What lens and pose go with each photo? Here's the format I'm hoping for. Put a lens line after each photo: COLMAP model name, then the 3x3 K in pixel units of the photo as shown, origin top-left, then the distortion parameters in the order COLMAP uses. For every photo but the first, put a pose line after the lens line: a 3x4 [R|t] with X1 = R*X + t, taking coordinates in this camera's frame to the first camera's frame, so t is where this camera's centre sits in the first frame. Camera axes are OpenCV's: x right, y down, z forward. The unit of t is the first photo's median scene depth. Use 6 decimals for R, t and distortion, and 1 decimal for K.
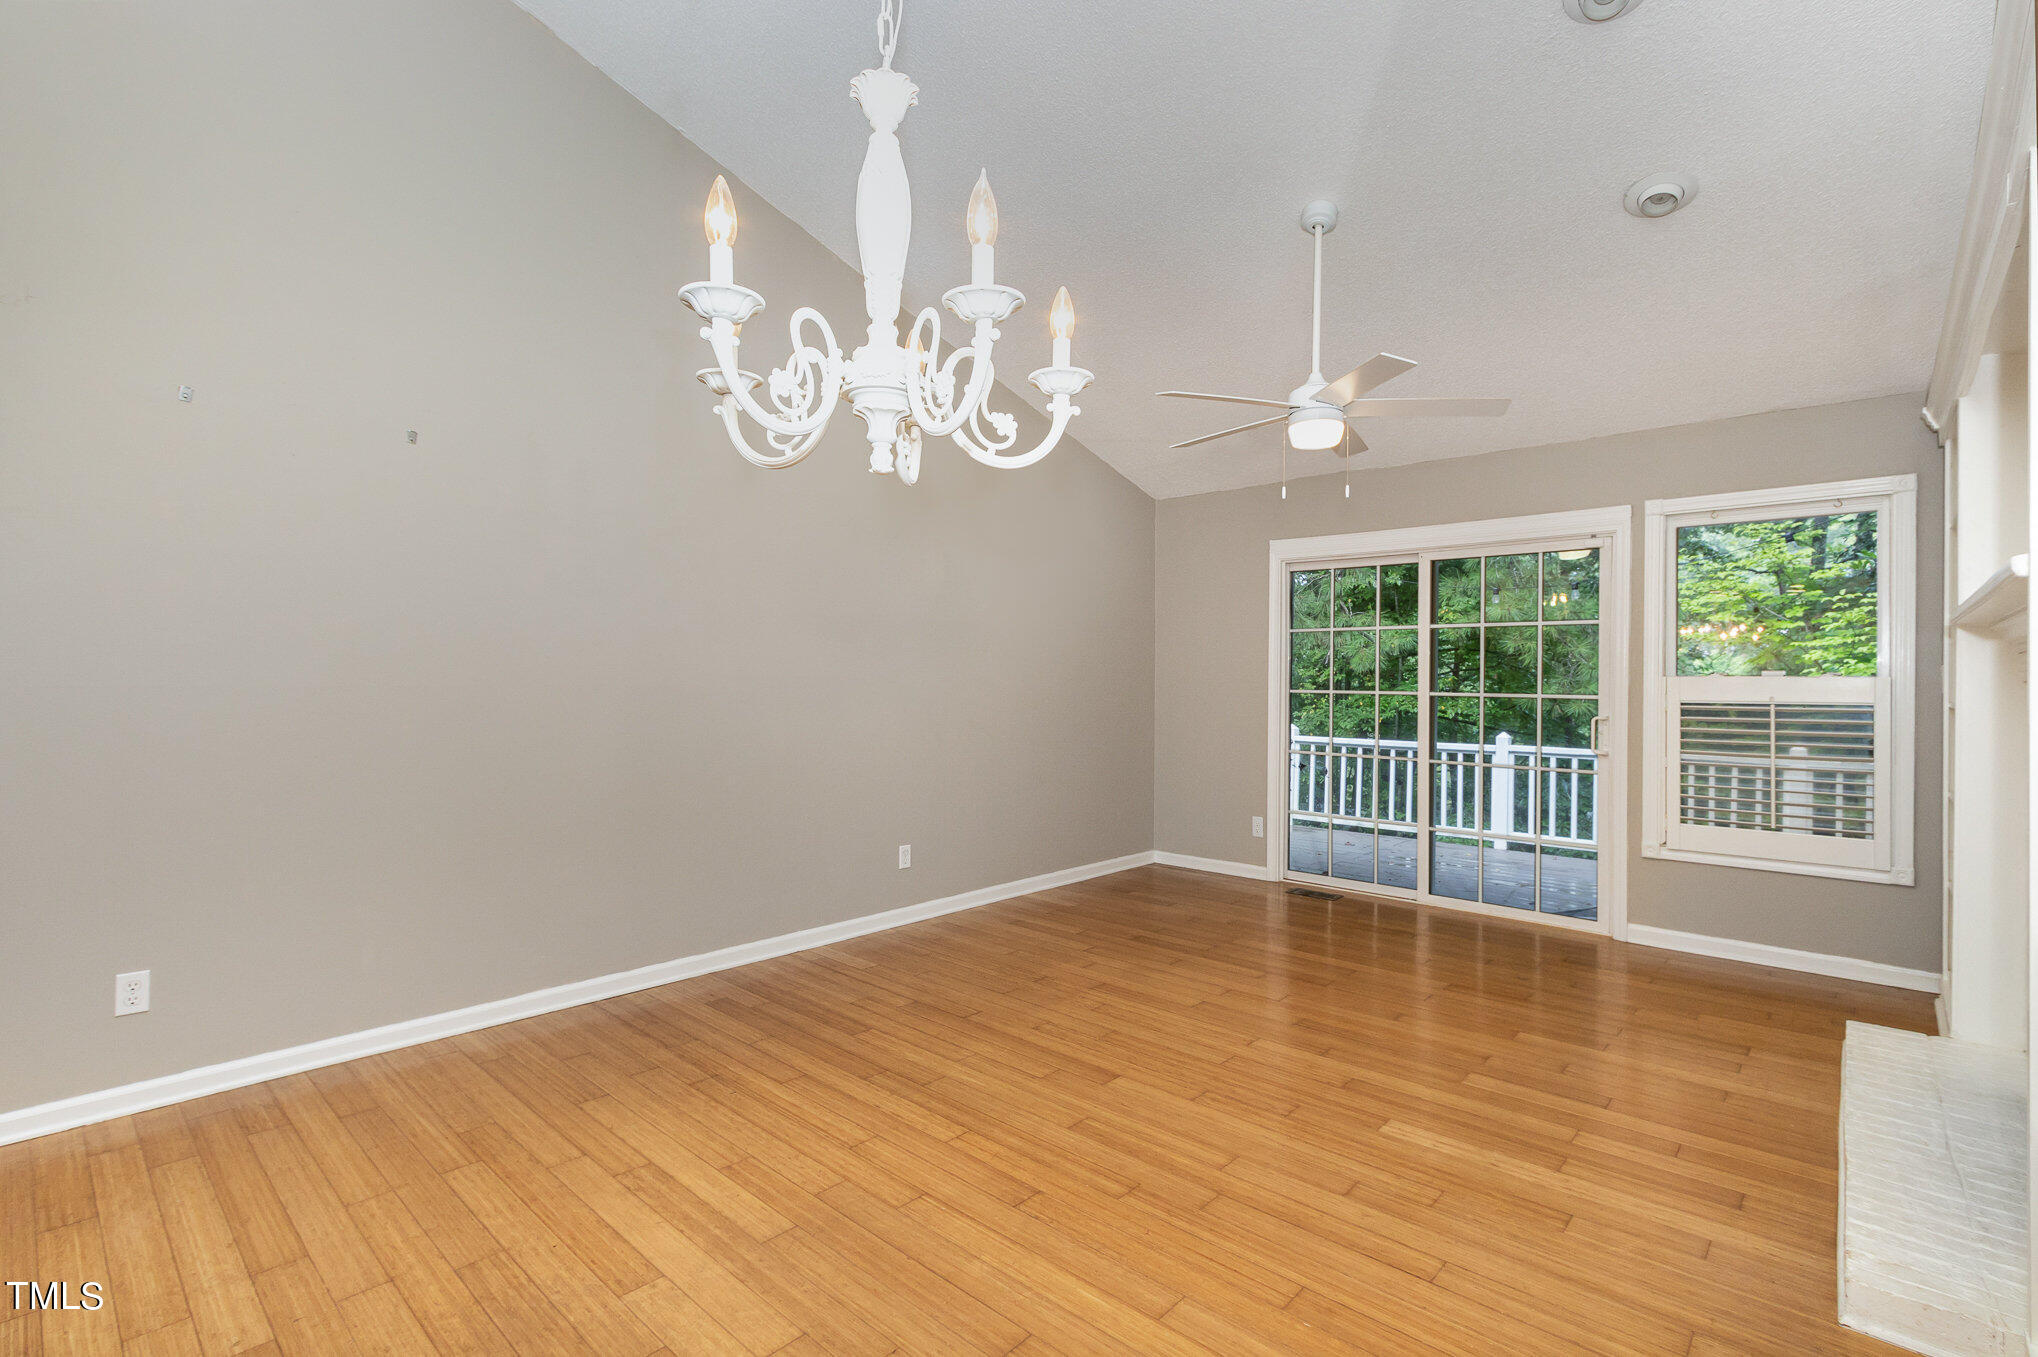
lens RADIAL K [[930.8, 0, 1022.7], [0, 930.8, 680.8], [0, 0, 1]] dist [0.002192, -0.000272]
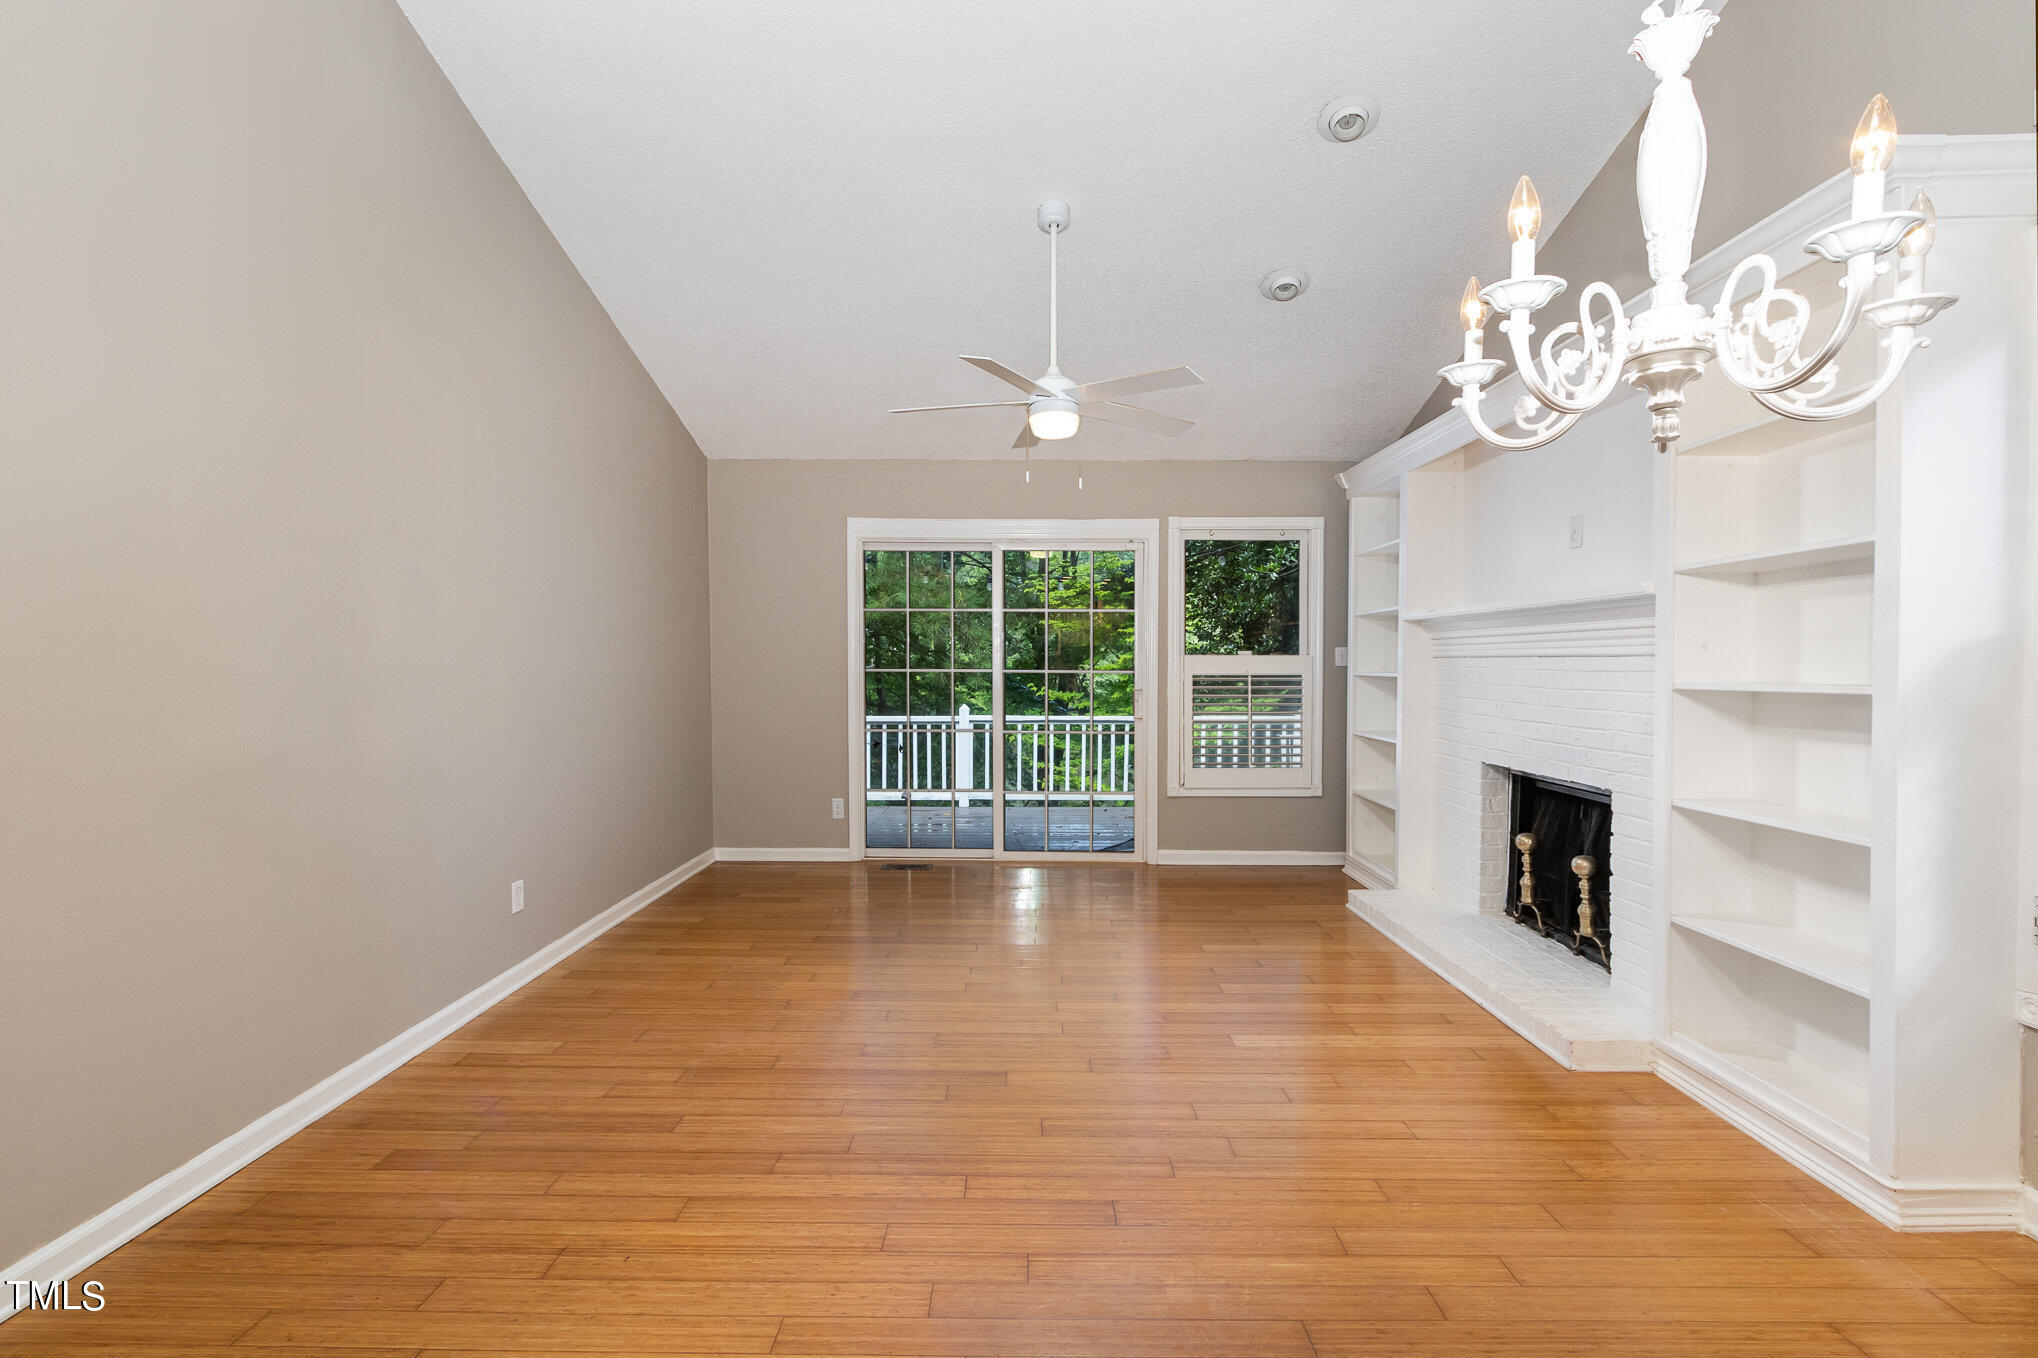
lens RADIAL K [[930.8, 0, 1015.3], [0, 930.8, 684.5], [0, 0, 1]] dist [0.002192, -0.000272]
pose [[0.746777, -0.020745, 0.664751, -0.385238], [0.003194, 0.999614, 0.027607, -0.001016], [-0.665067, -0.018493, 0.746555, 0.212546]]
